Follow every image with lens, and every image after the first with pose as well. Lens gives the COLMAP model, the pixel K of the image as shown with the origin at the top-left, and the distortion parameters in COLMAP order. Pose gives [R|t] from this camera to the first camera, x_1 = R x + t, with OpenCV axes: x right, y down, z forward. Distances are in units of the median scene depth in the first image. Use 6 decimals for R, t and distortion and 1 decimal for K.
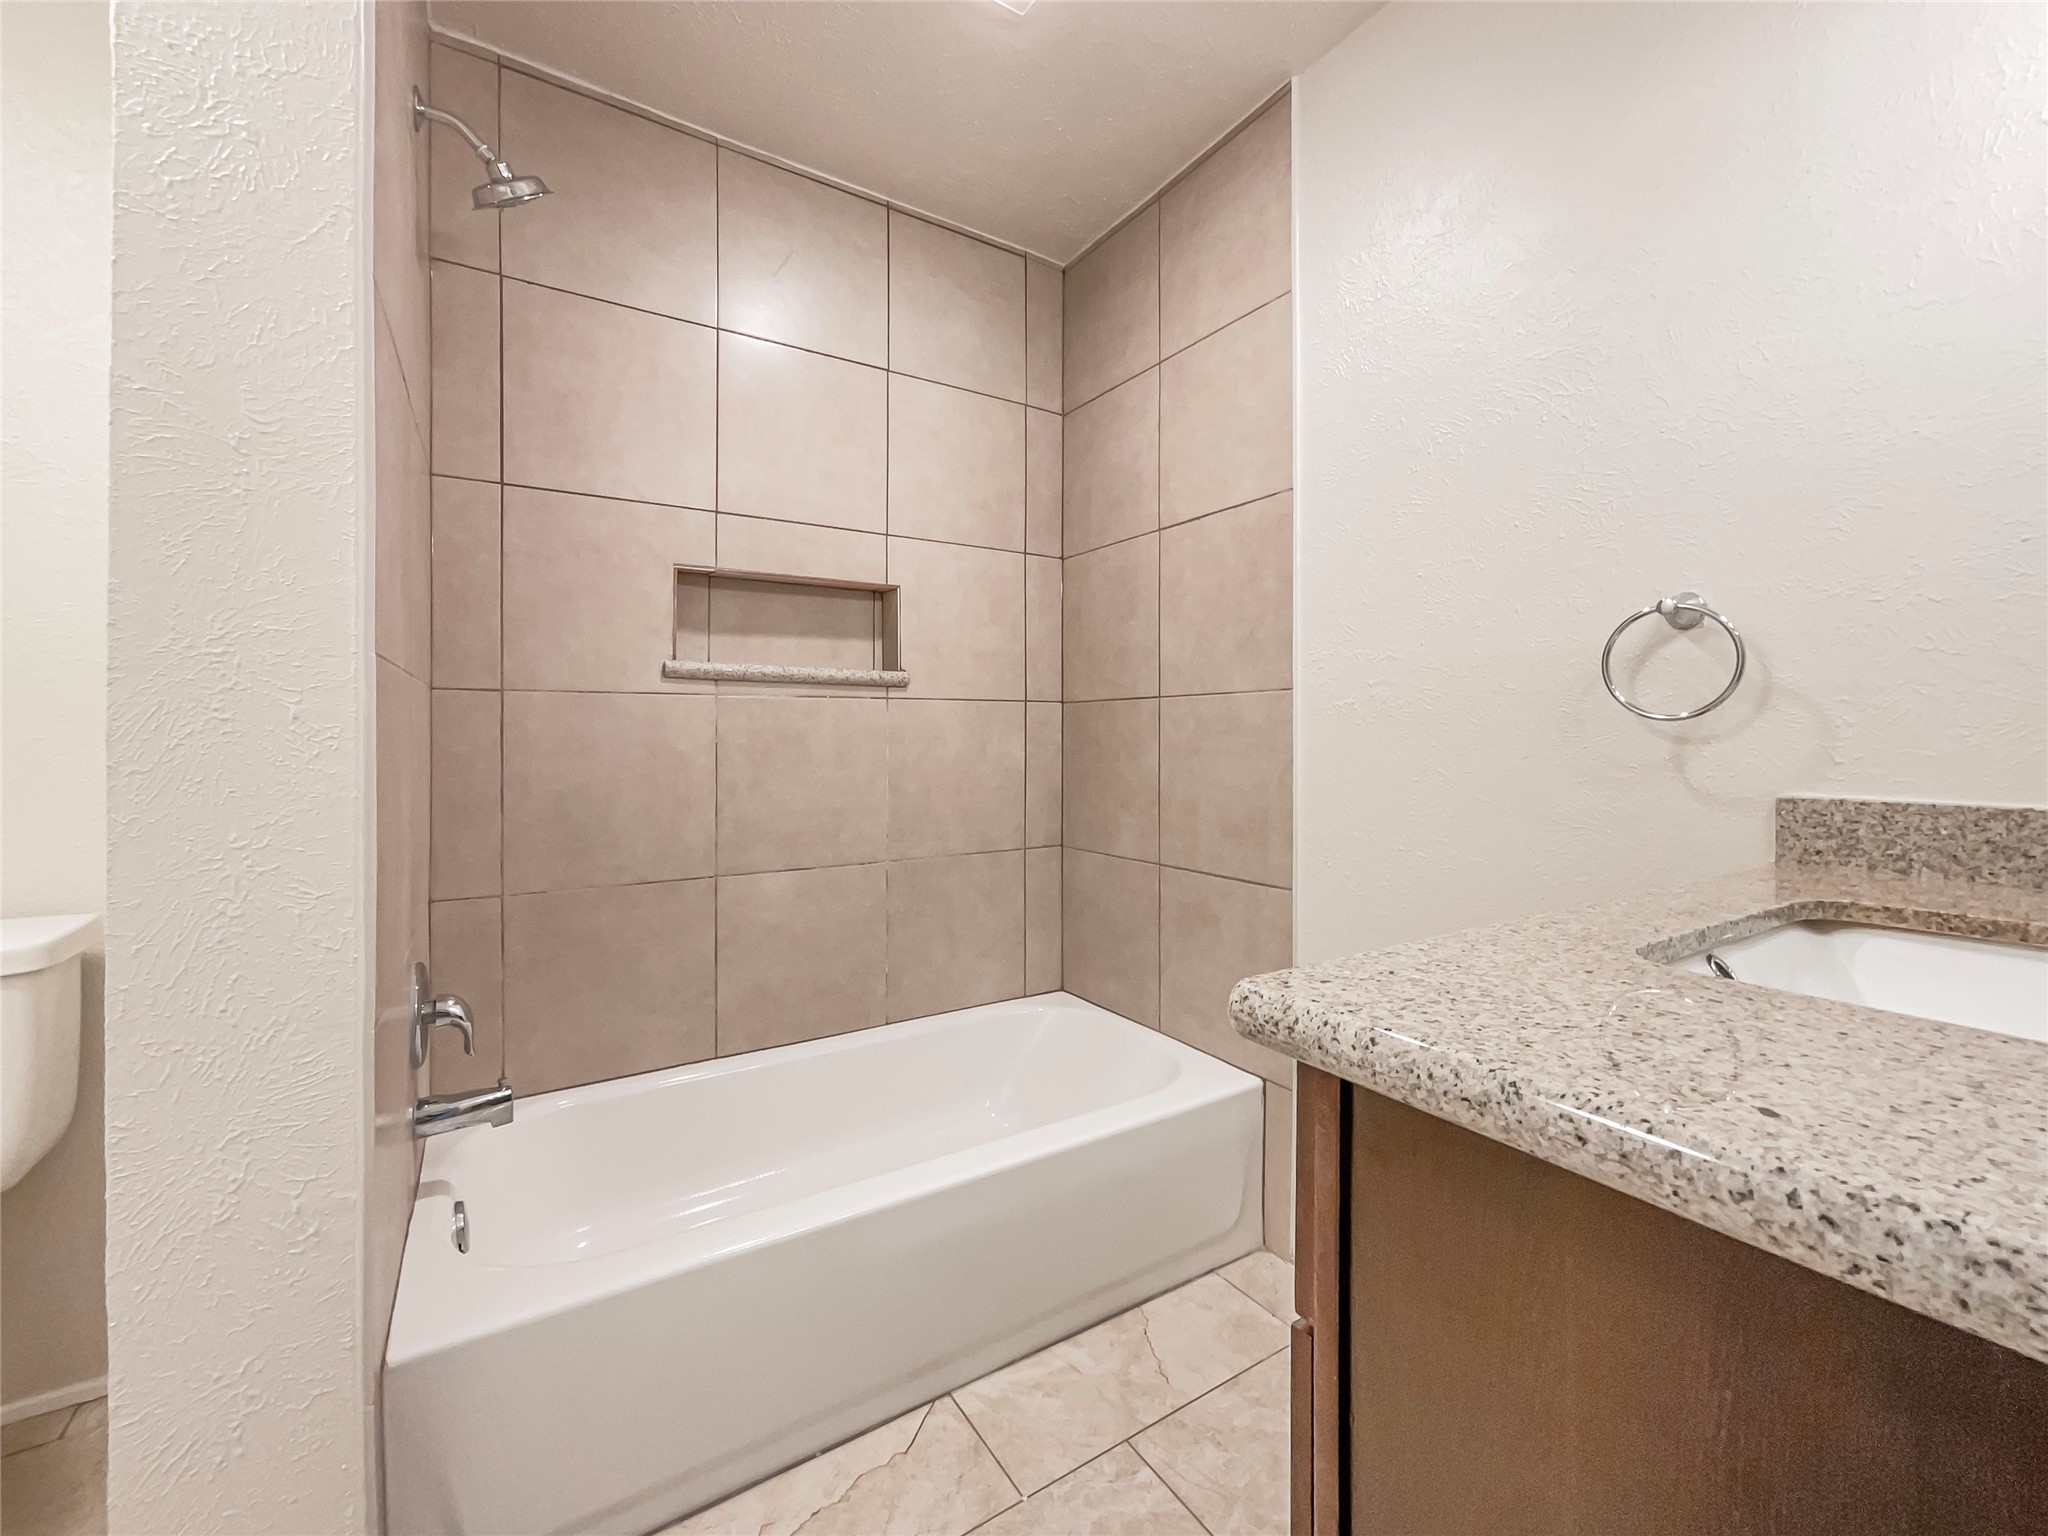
lens RADIAL K [[850.5, 0, 1057.3], [0, 850.5, 734.5], [0, 0, 1]] dist [-0.000339, 0.000054]
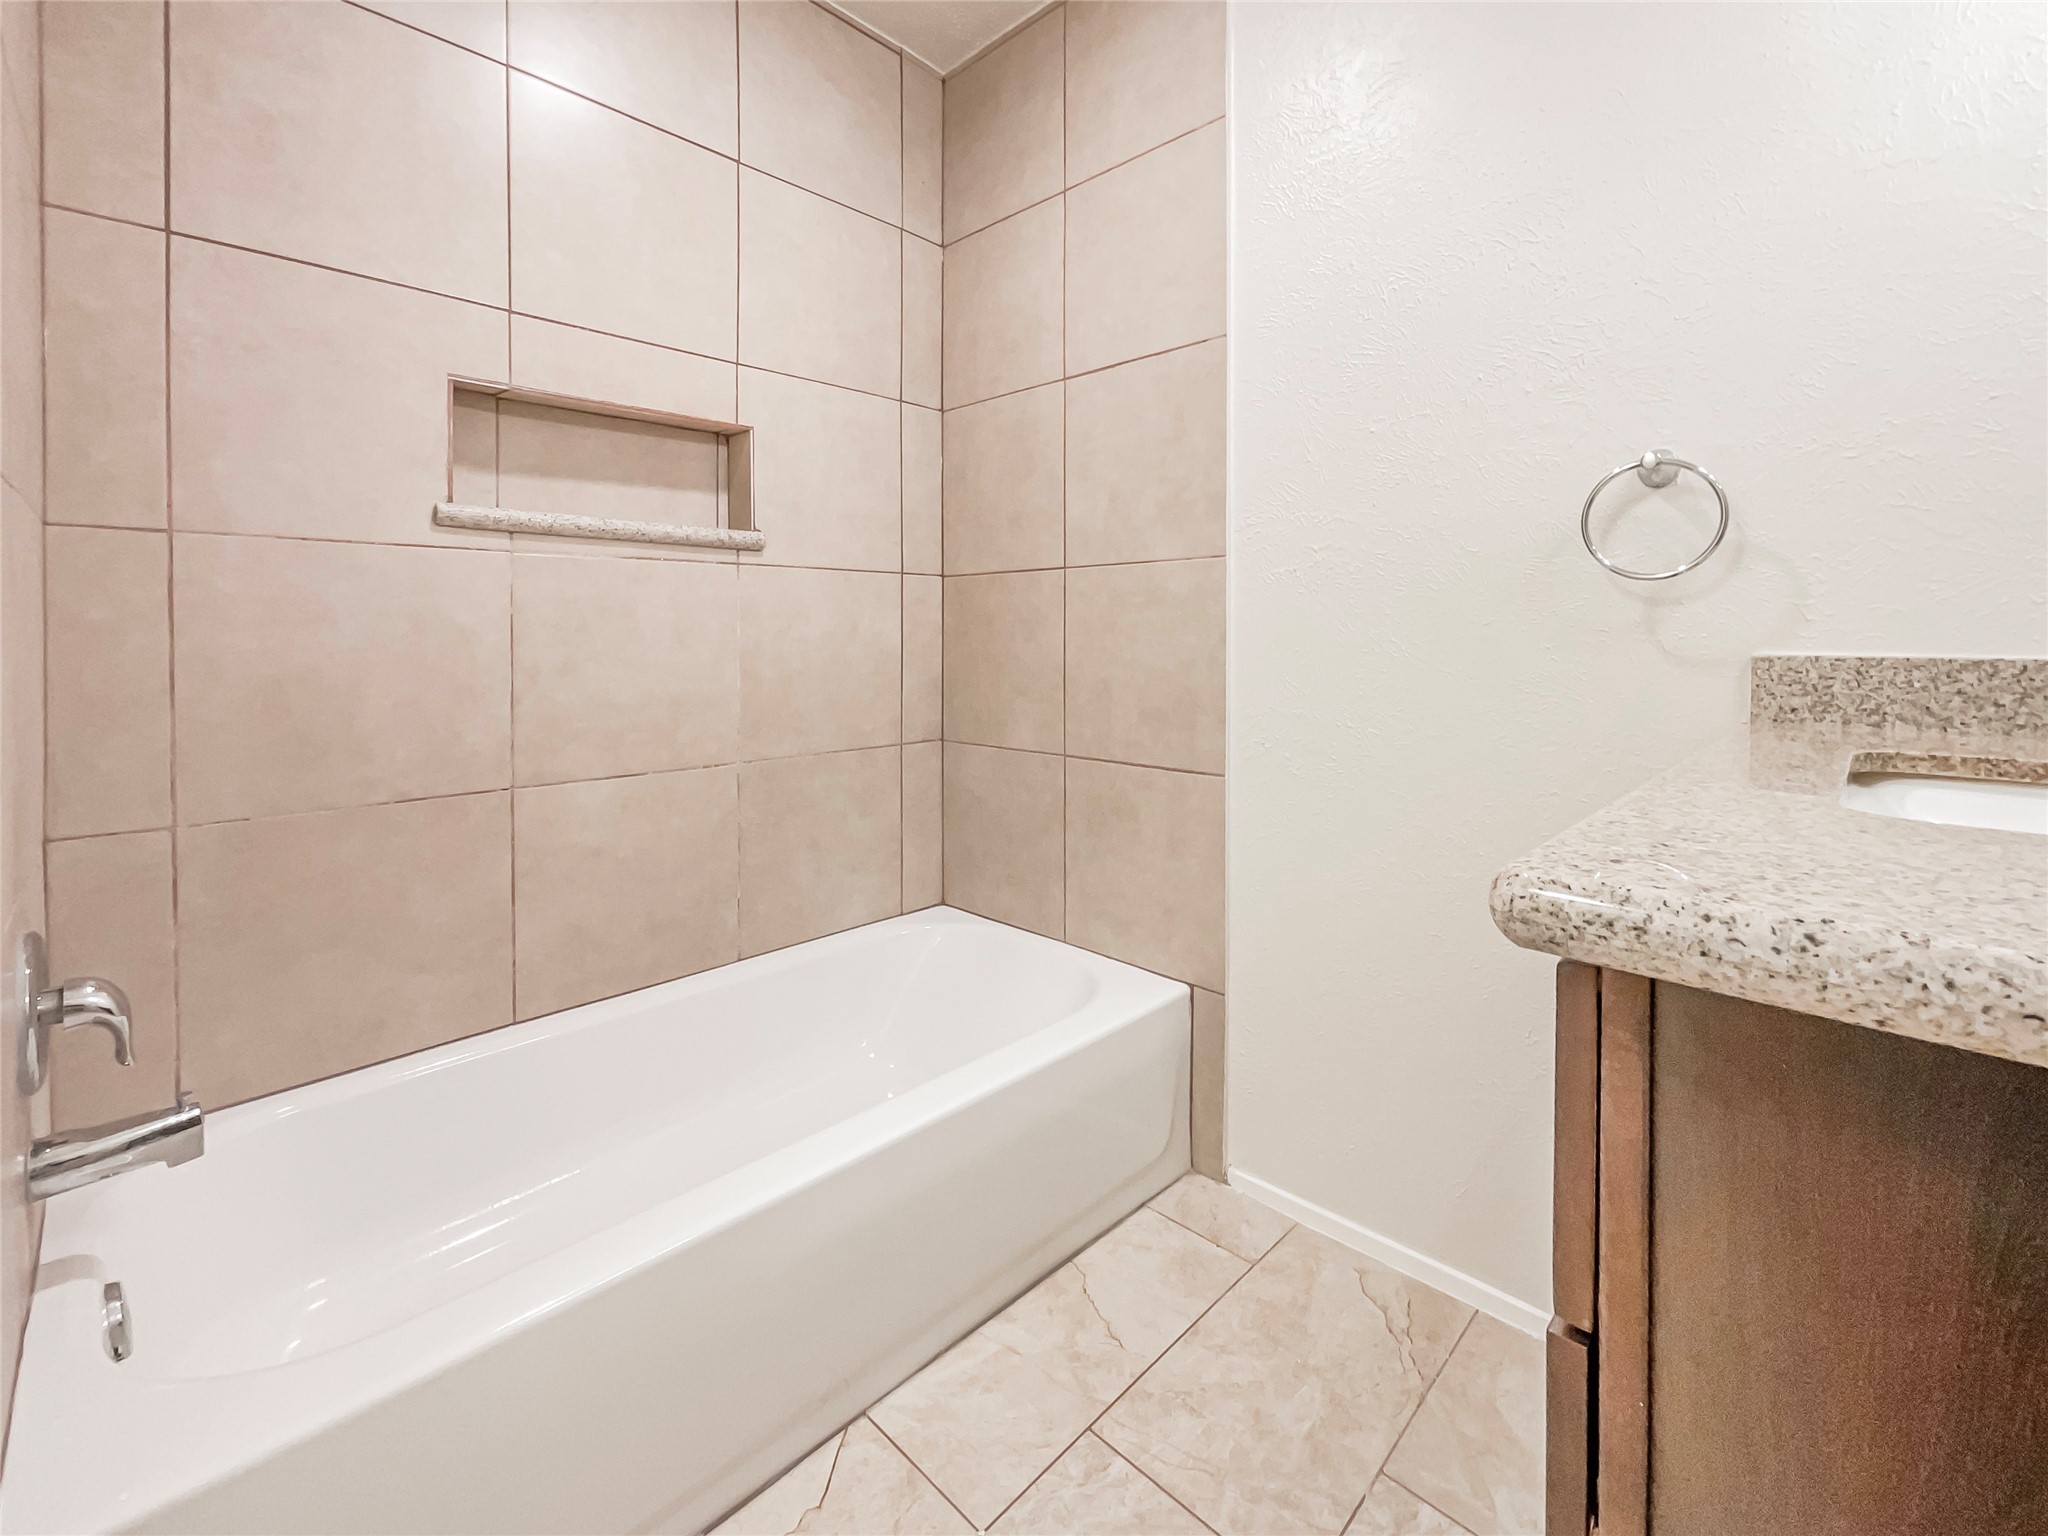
lens RADIAL K [[876.0, 0, 1075.8], [0, 876.0, 644.9], [0, 0, 1]] dist [-0.000031, 0.000212]
pose [[0.971405, -0.002458, 0.237417, -0.102653], [-0.000176, 0.999939, 0.011070, 0.031517], [-0.237430, -0.010795, 0.971345, 0.125338]]
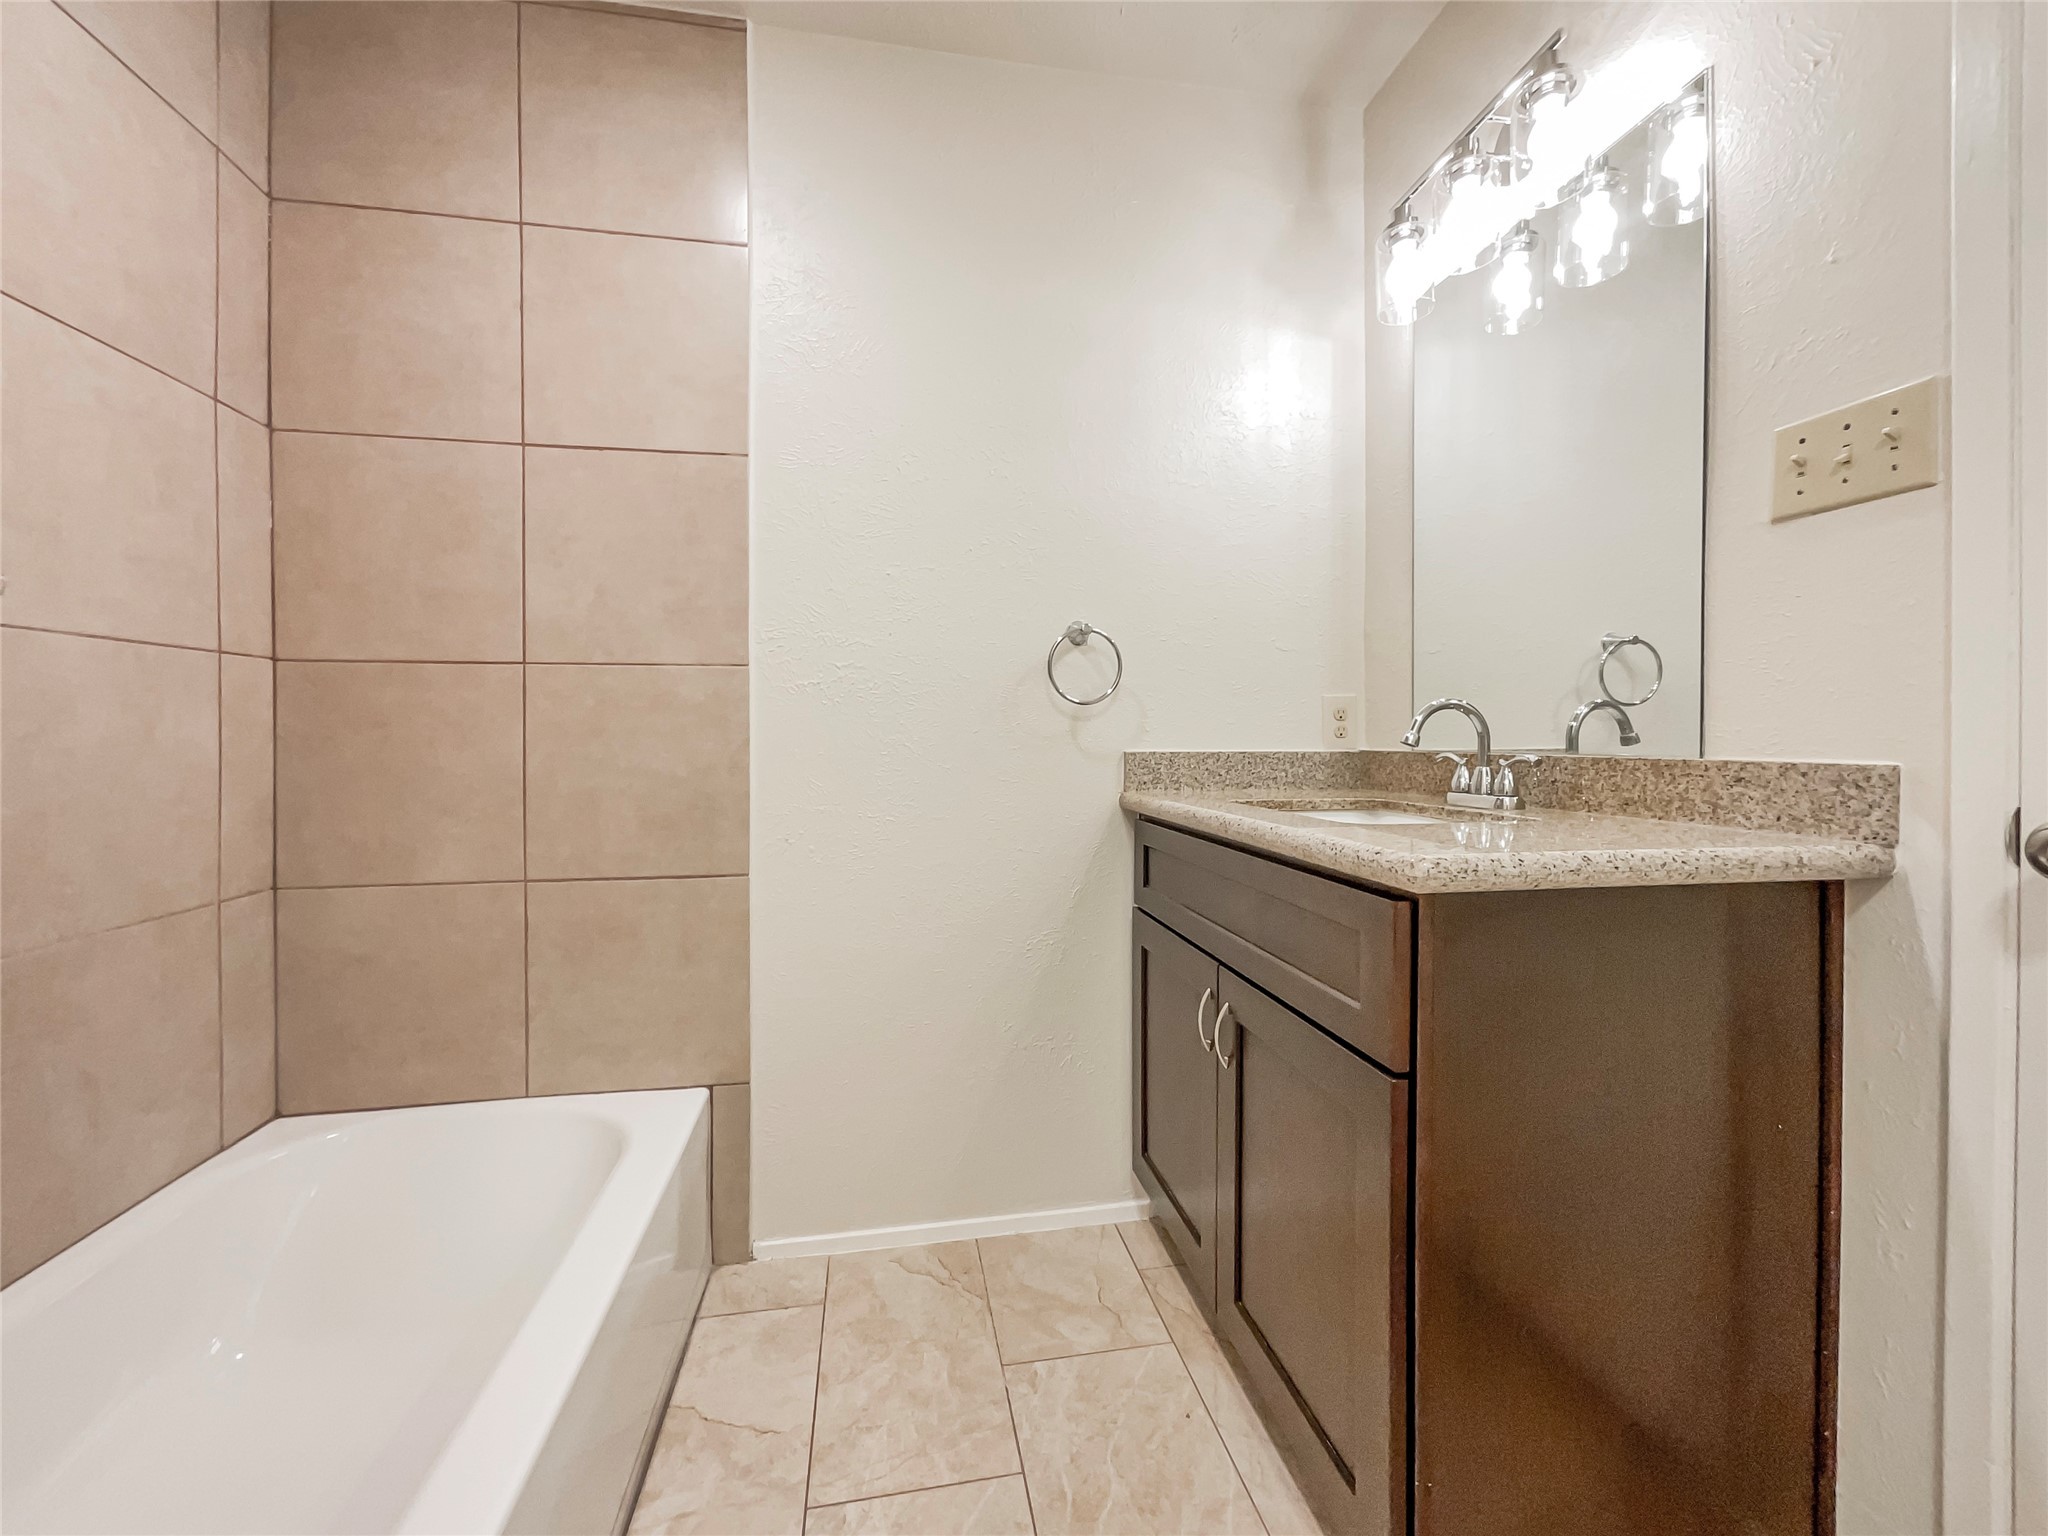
lens RADIAL K [[819.9, 0, 1018.8], [0, 819.9, 748.2], [0, 0, 1]] dist [0.000326, 0.000162]
pose [[0.399497, -0.014438, 0.916621, -0.449843], [0.001359, 0.999884, 0.015157, 0.026281], [-0.916733, -0.004809, 0.399471, 0.351980]]
